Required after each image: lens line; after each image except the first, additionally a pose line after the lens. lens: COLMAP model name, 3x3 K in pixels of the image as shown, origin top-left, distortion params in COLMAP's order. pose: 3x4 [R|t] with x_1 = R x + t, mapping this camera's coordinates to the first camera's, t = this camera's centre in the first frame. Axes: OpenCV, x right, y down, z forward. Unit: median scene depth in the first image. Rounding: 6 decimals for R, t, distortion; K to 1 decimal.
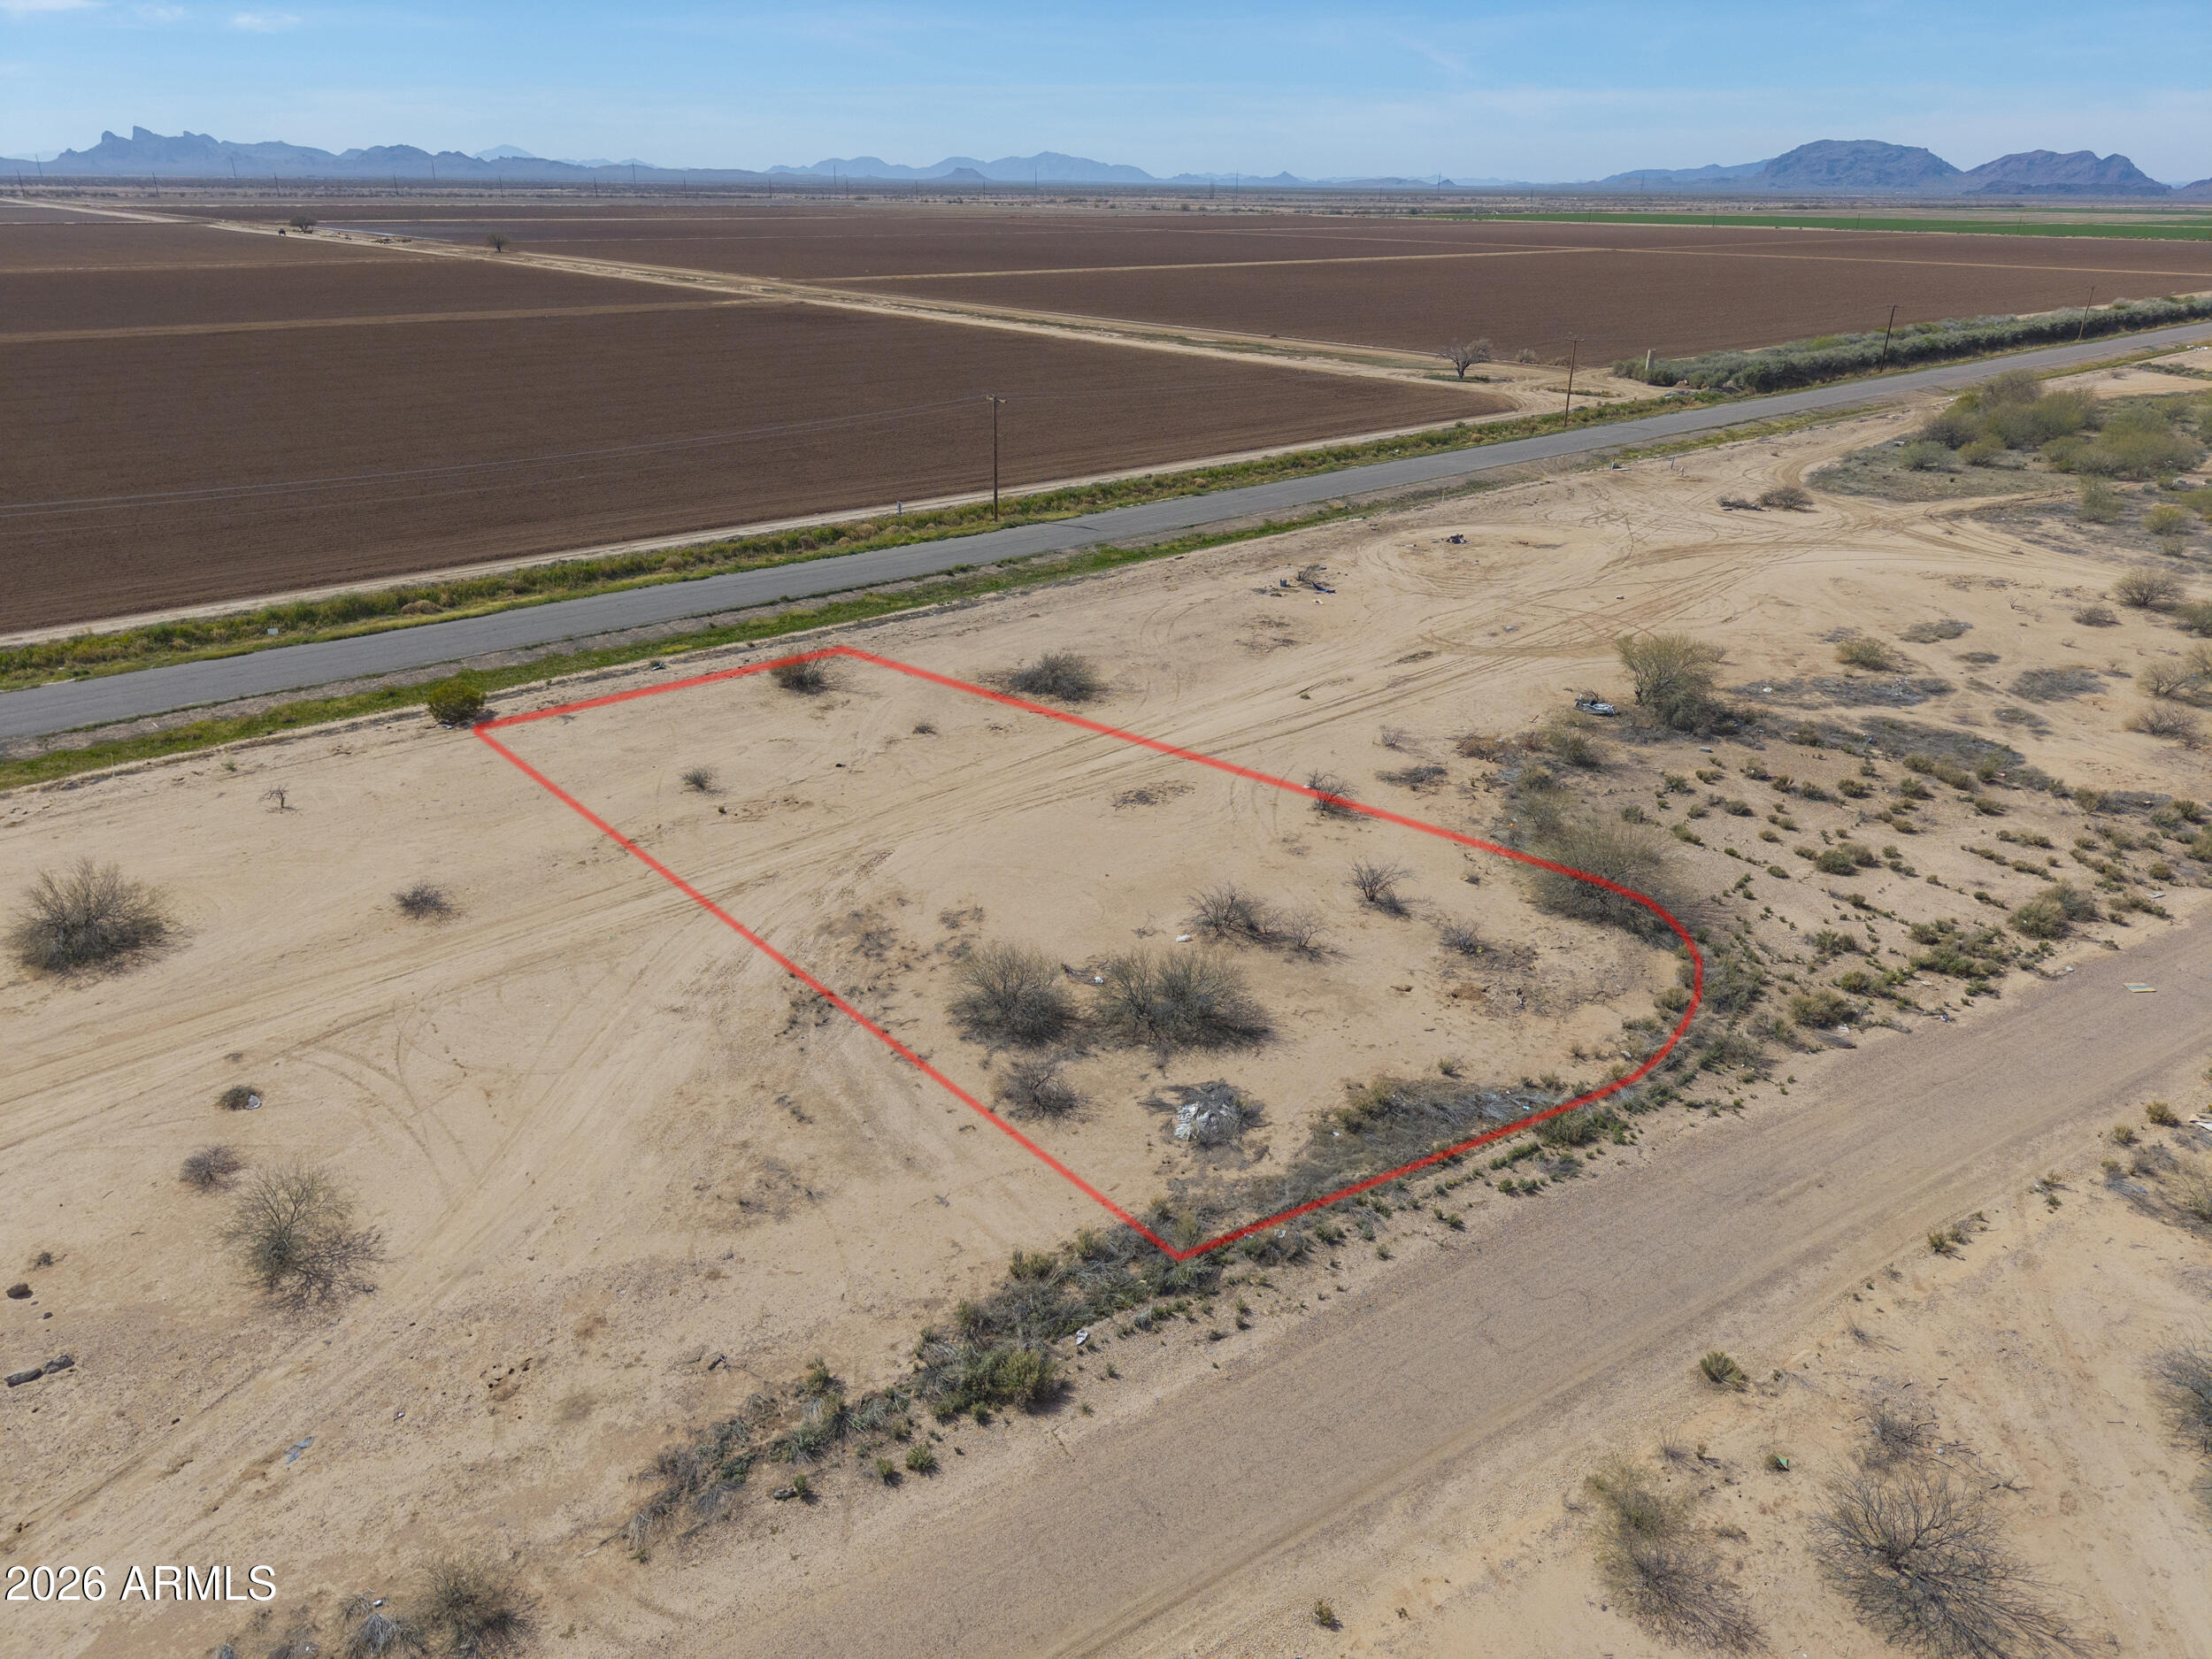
lens RADIAL K [[1482.1, 0, 1116.0], [0, 1482.1, 820.1], [0, 0, 1]] dist [0.023616, -0.020815]
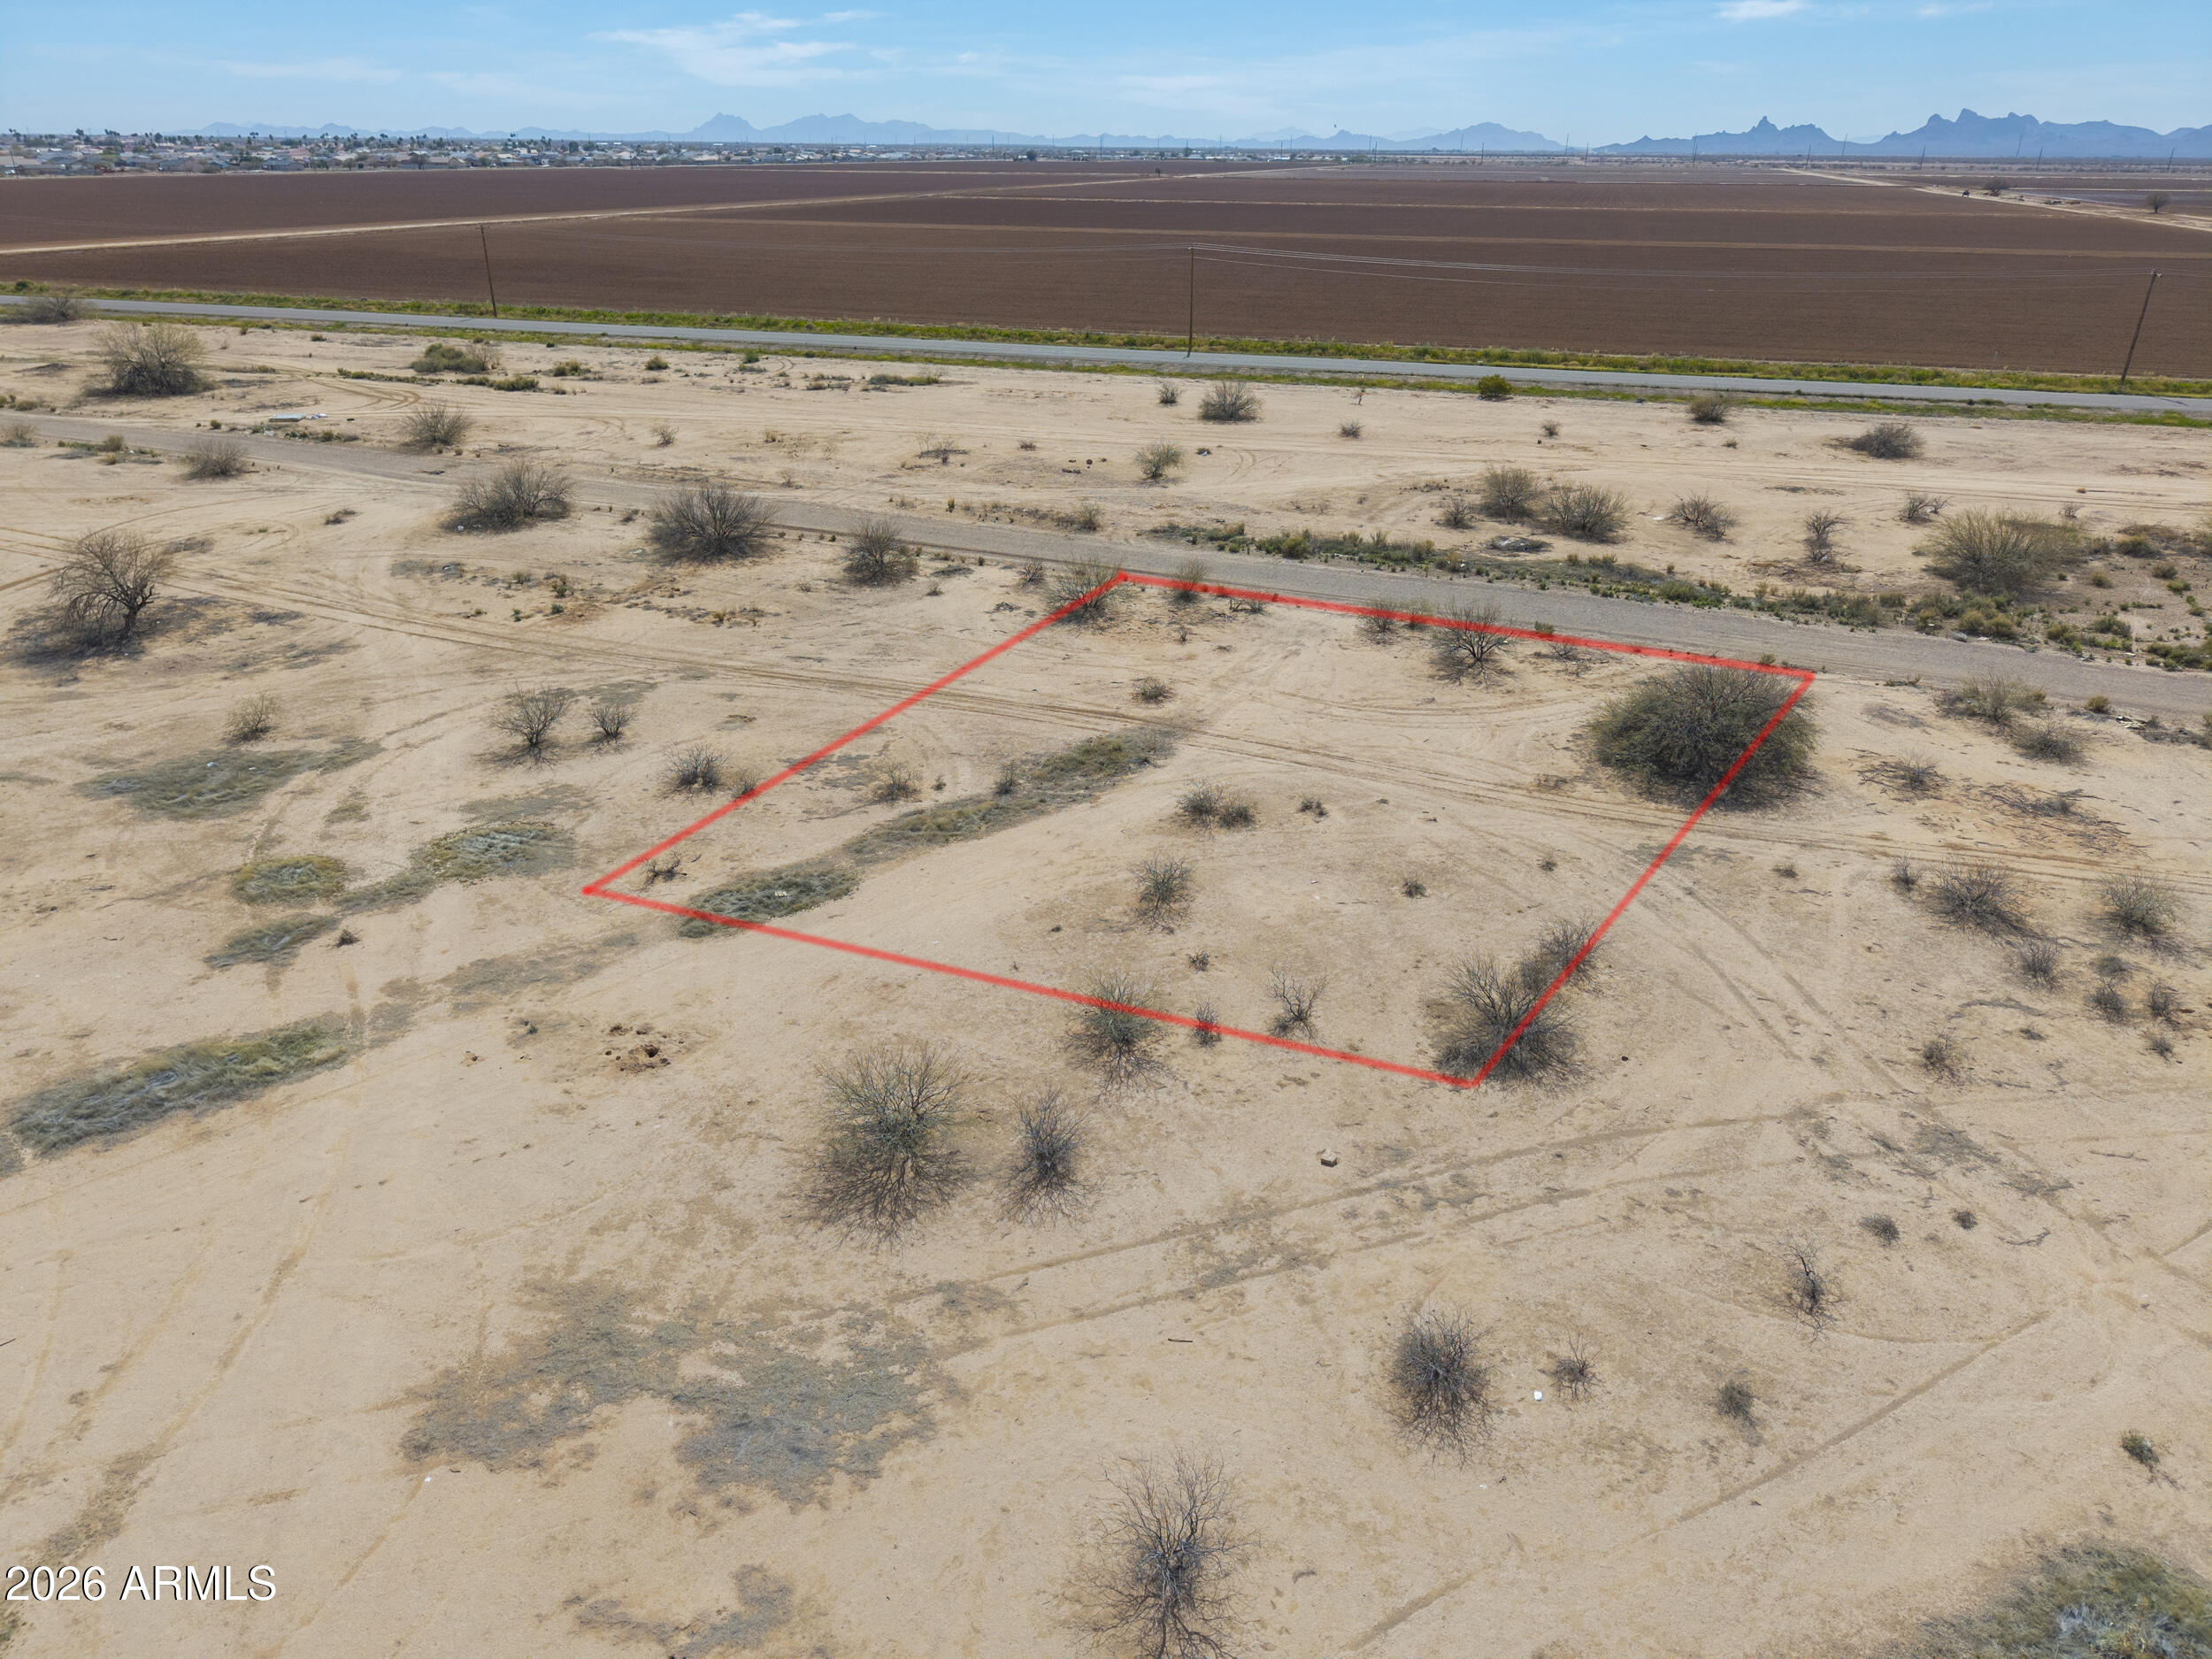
lens RADIAL K [[1482.1, 0, 1112.7], [0, 1482.1, 841.3], [0, 0, 1]] dist [0.023616, -0.020815]
pose [[0.526829, 0.355196, -0.772196, 0.679482], [-0.338850, 0.920949, 0.192441, 0.182601], [0.779508, 0.160276, 0.605541, -0.195238]]
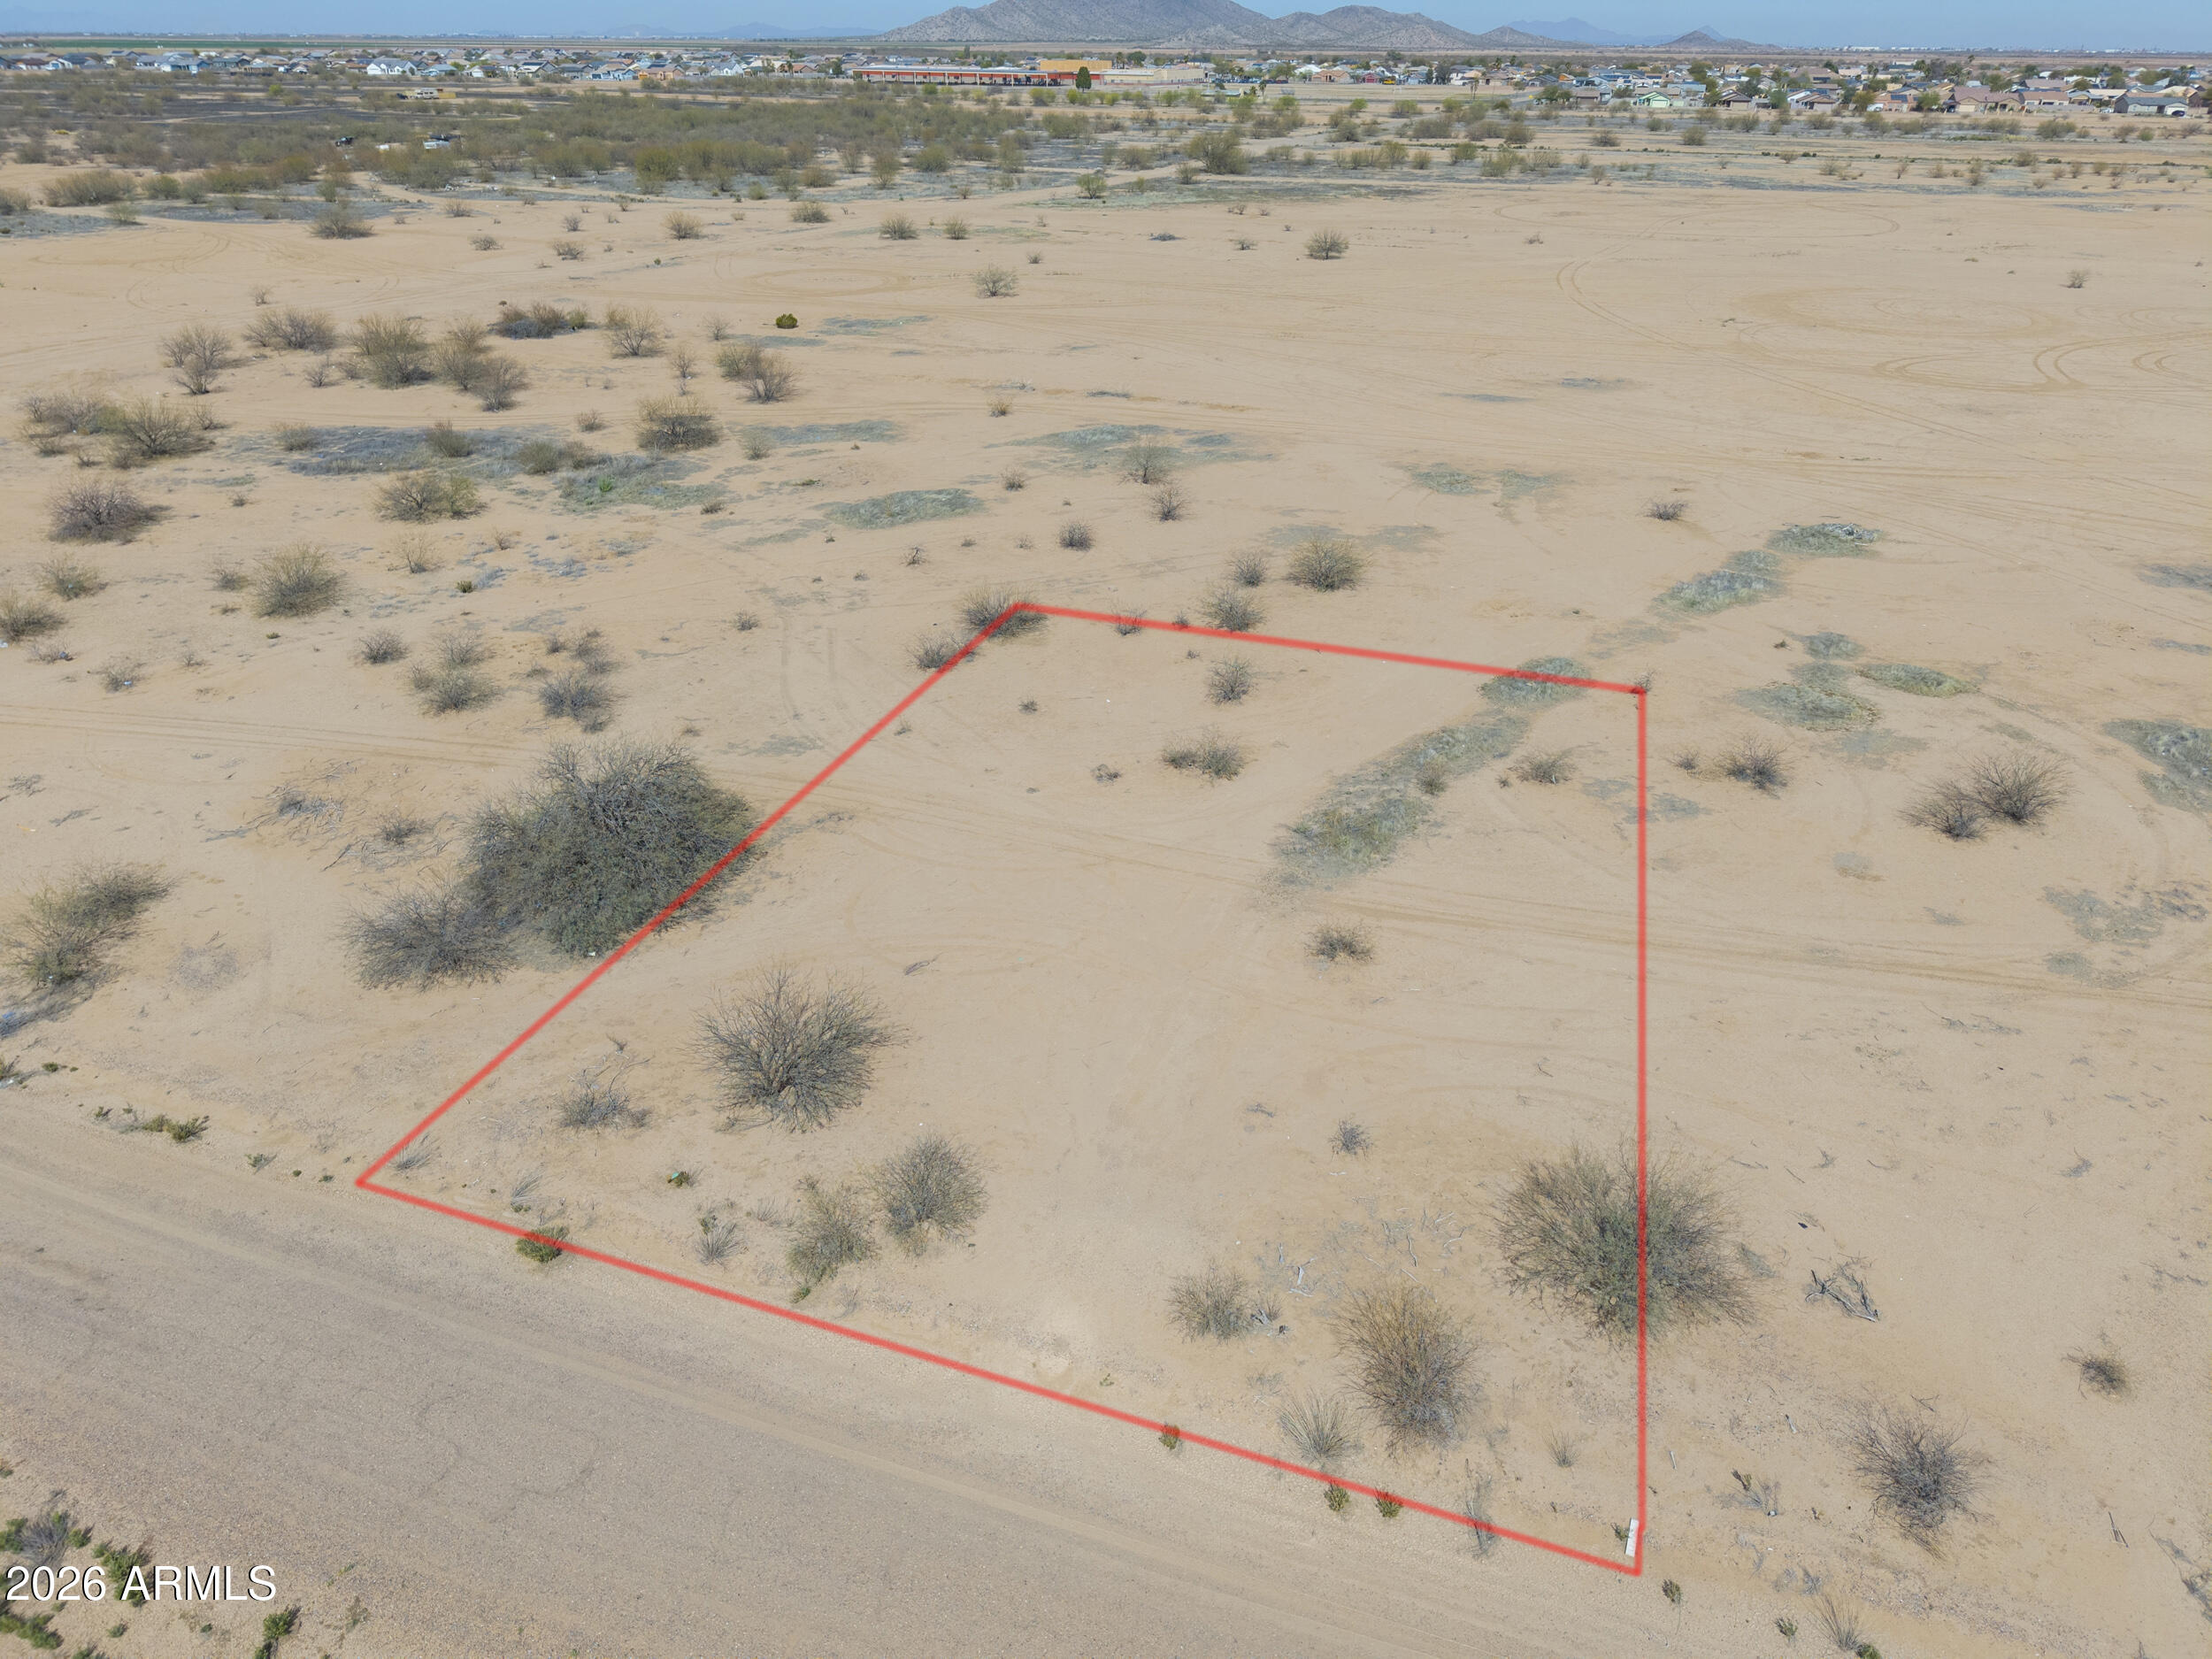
lens RADIAL K [[1482.1, 0, 1110.7], [0, 1482.1, 822.0], [0, 0, 1]] dist [0.023616, -0.020815]
pose [[-0.604342, -0.384450, 0.697831, -0.097013], [0.300992, 0.700797, 0.646752, -0.083699], [-0.737682, 0.600901, -0.307805, 0.371997]]
